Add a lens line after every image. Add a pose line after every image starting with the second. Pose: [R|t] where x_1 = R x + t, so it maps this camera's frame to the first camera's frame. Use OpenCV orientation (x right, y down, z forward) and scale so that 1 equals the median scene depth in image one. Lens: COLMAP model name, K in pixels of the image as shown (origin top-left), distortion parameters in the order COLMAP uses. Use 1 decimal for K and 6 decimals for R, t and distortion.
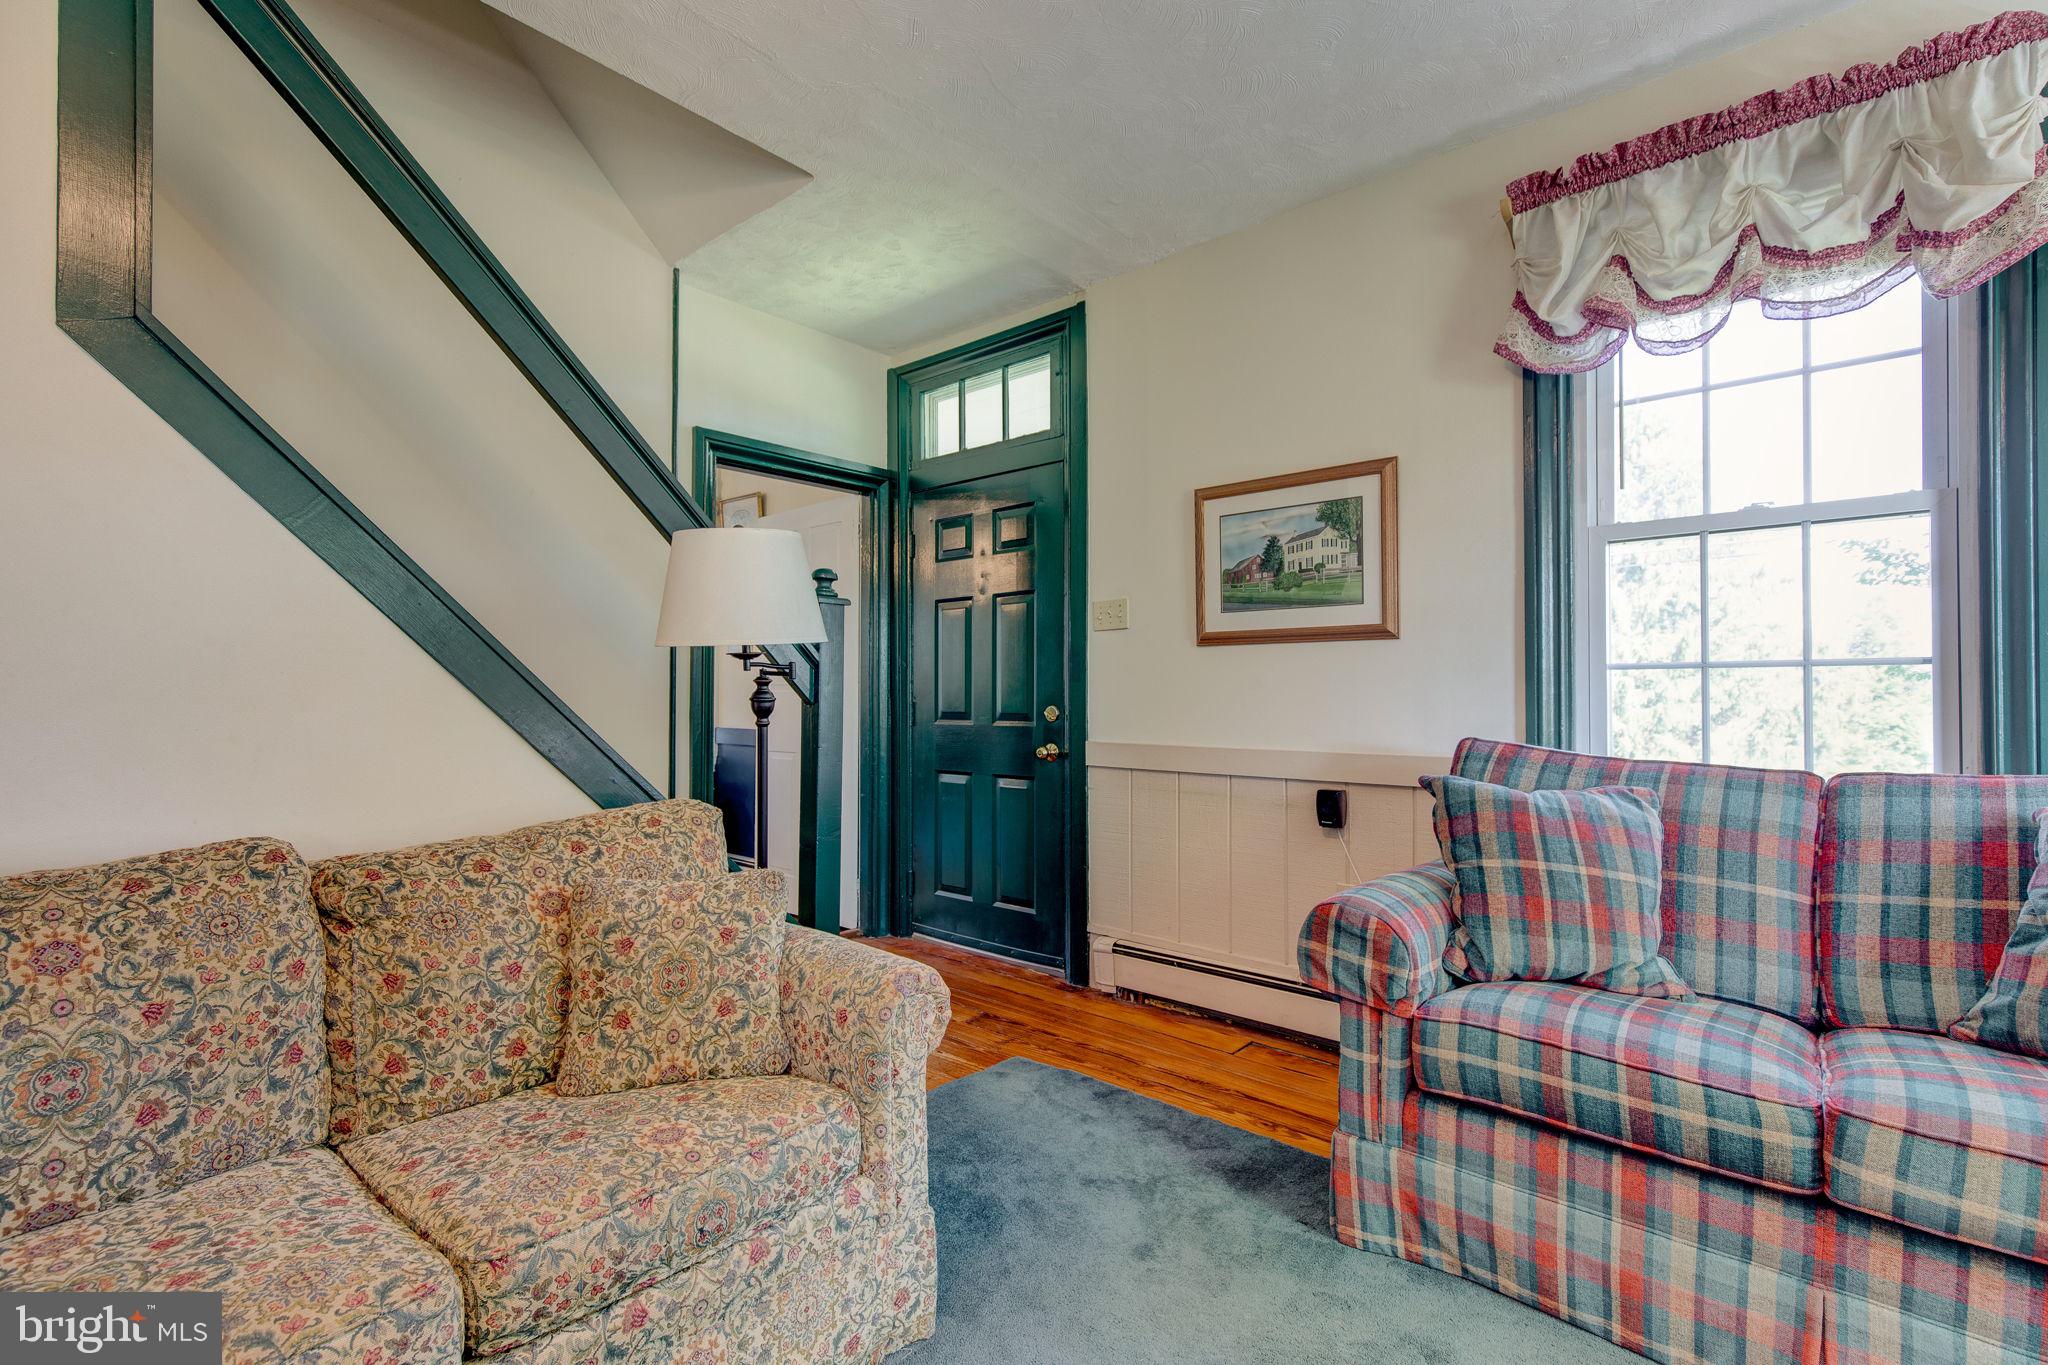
lens RADIAL K [[929.9, 0, 1041.2], [0, 929.9, 685.7], [0, 0, 1]] dist [0.009949, -0.001446]
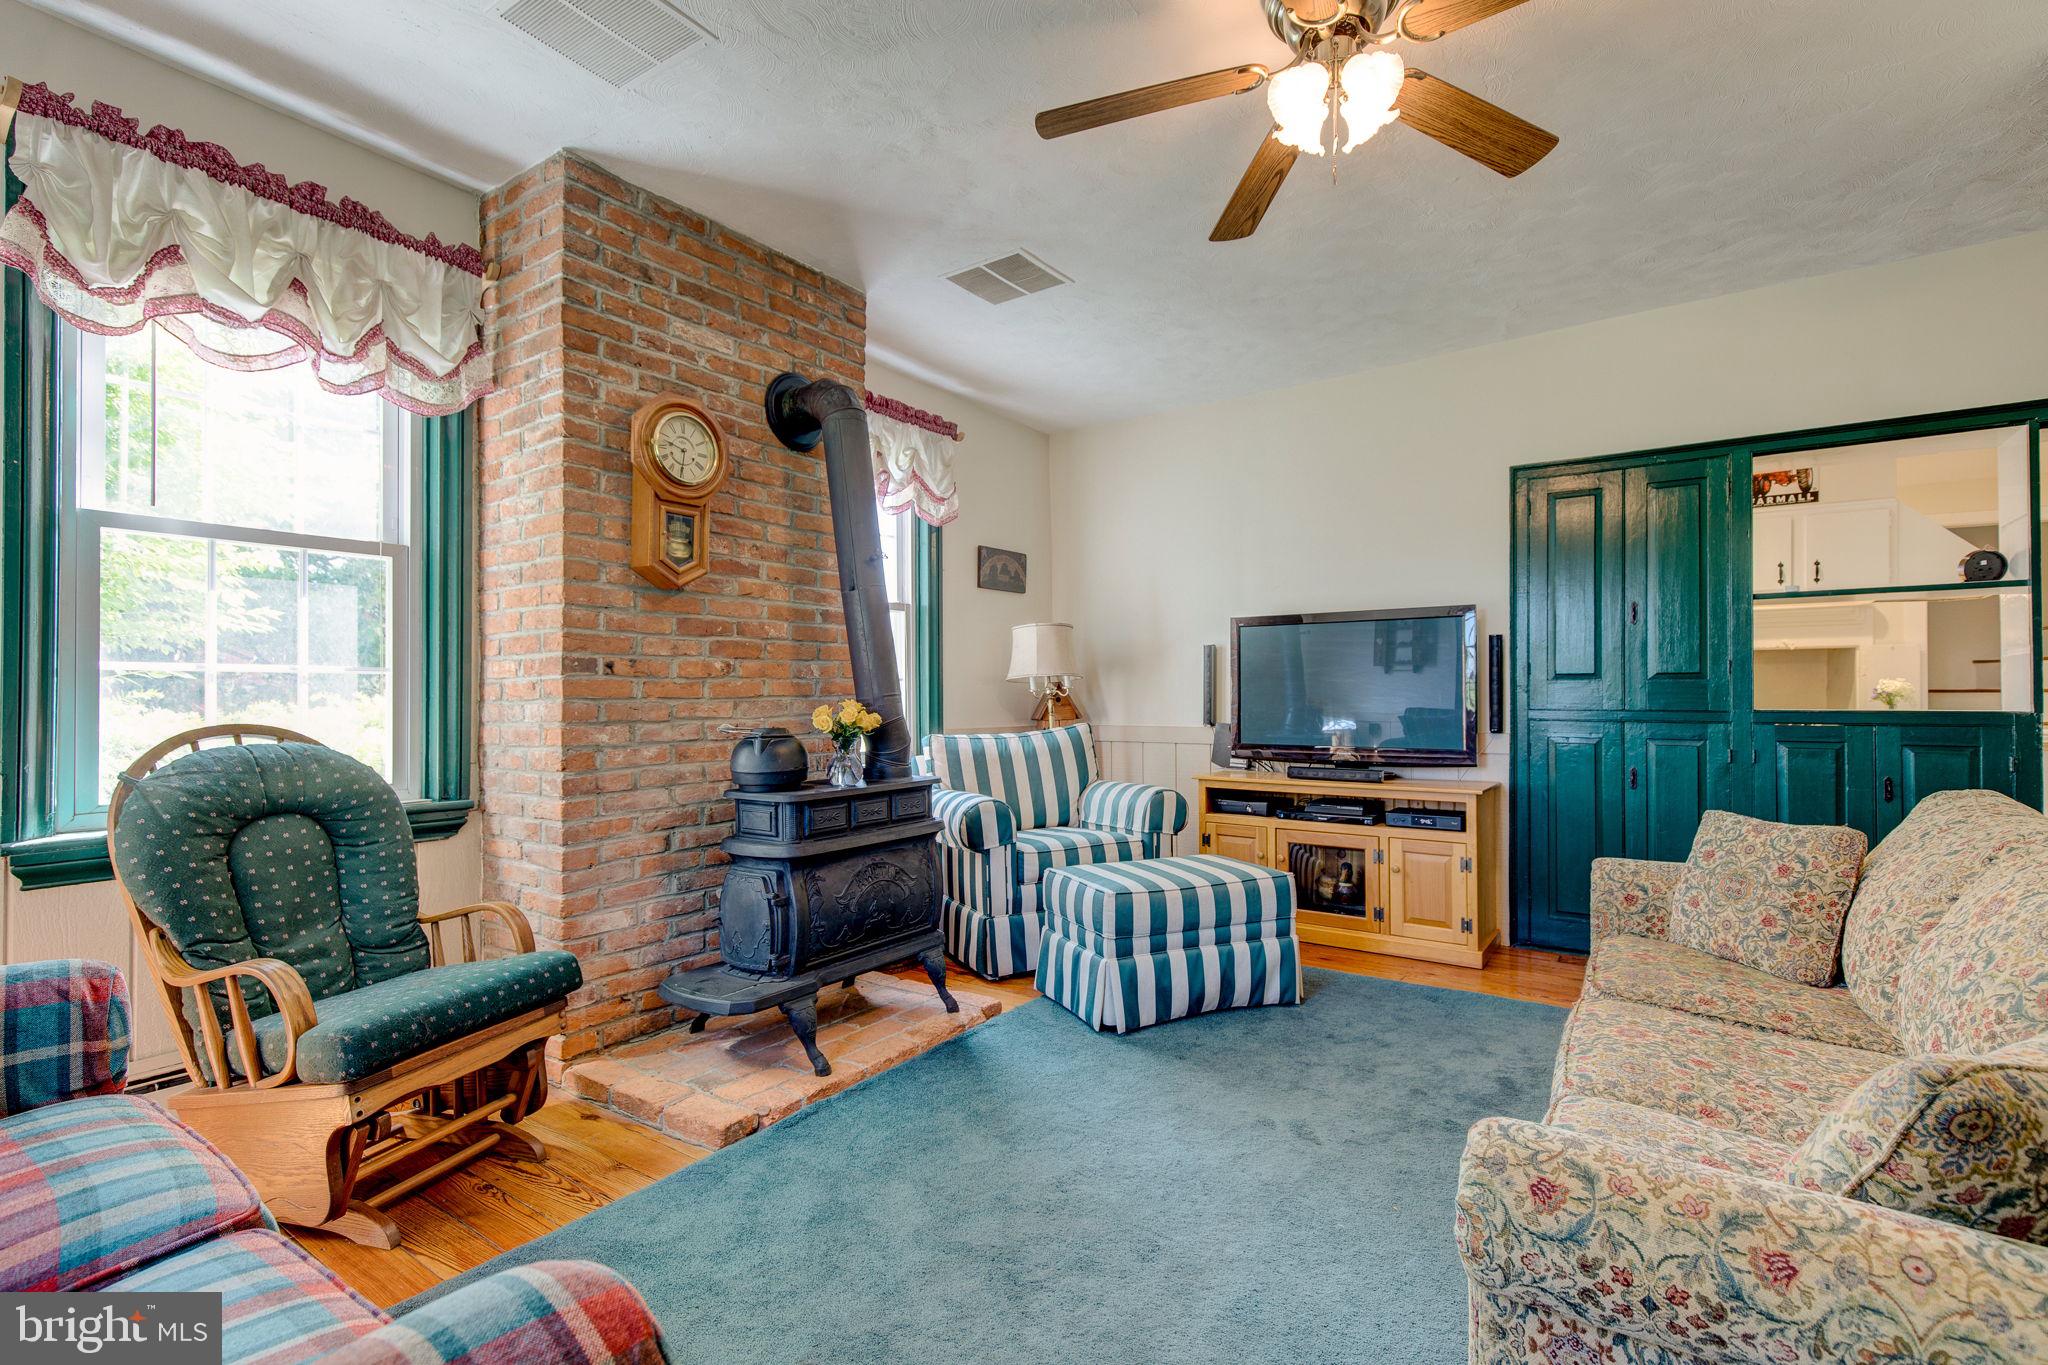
lens RADIAL K [[929.9, 0, 1024.8], [0, 929.9, 687.1], [0, 0, 1]] dist [0.009949, -0.001446]
pose [[-0.995507, -0.002082, -0.094670, 0.209300], [-0.000577, 0.999873, -0.015917, 0.013571], [0.094691, -0.015791, -0.995381, 1.382692]]
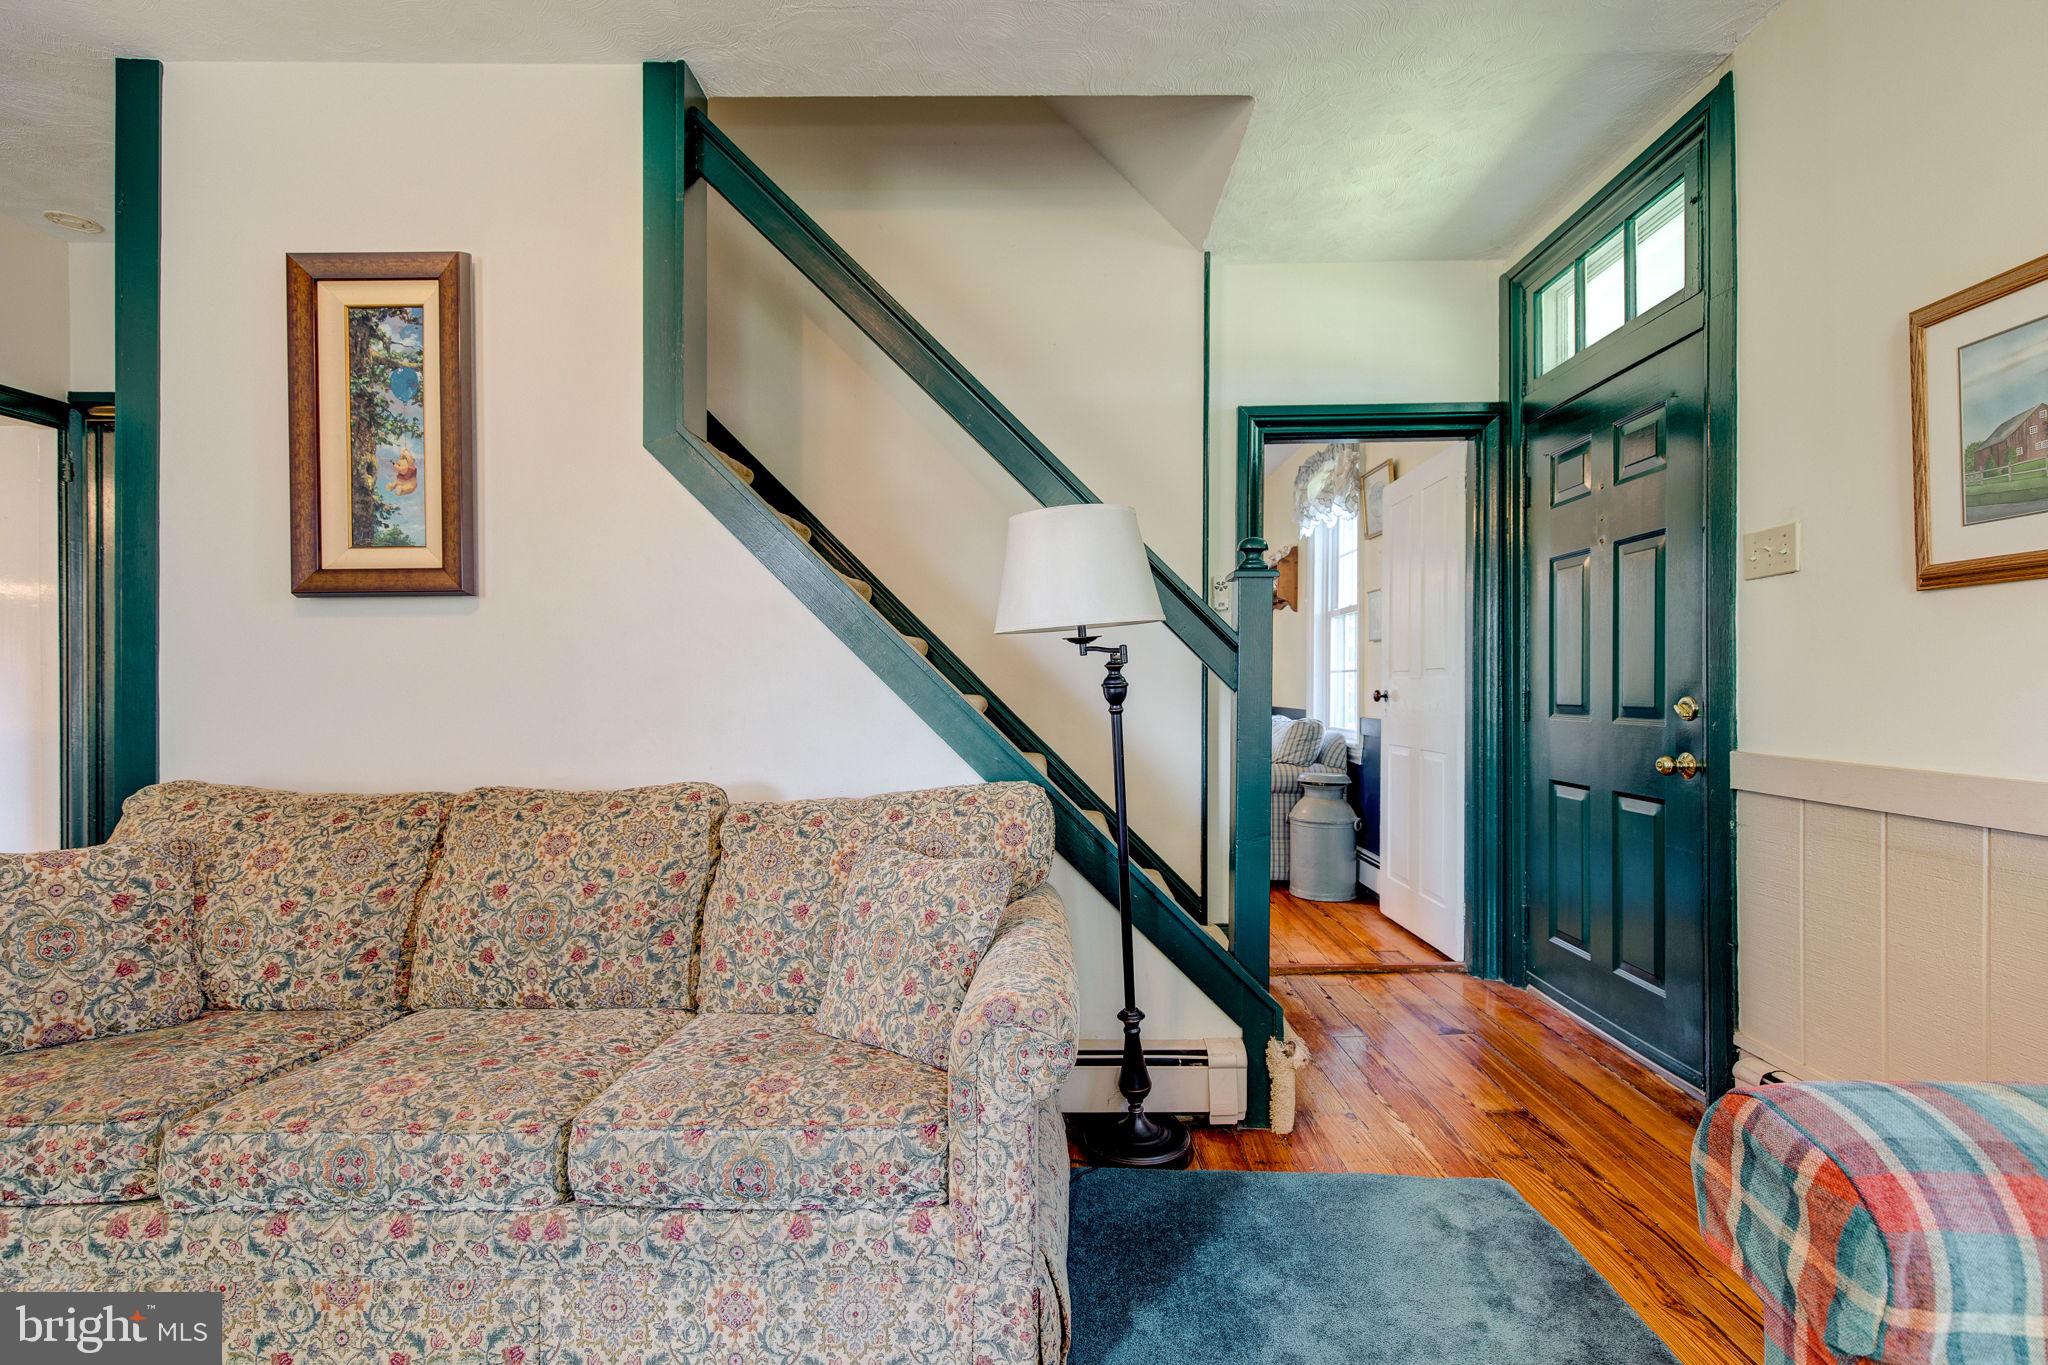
lens RADIAL K [[929.9, 0, 1033.2], [0, 929.9, 685.7], [0, 0, 1]] dist [0.009949, -0.001446]
pose [[0.639329, -0.001646, -0.768931, 0.459668], [0.009378, 0.999940, 0.005658, 0.010833], [0.768876, -0.010828, 0.639307, 0.400430]]
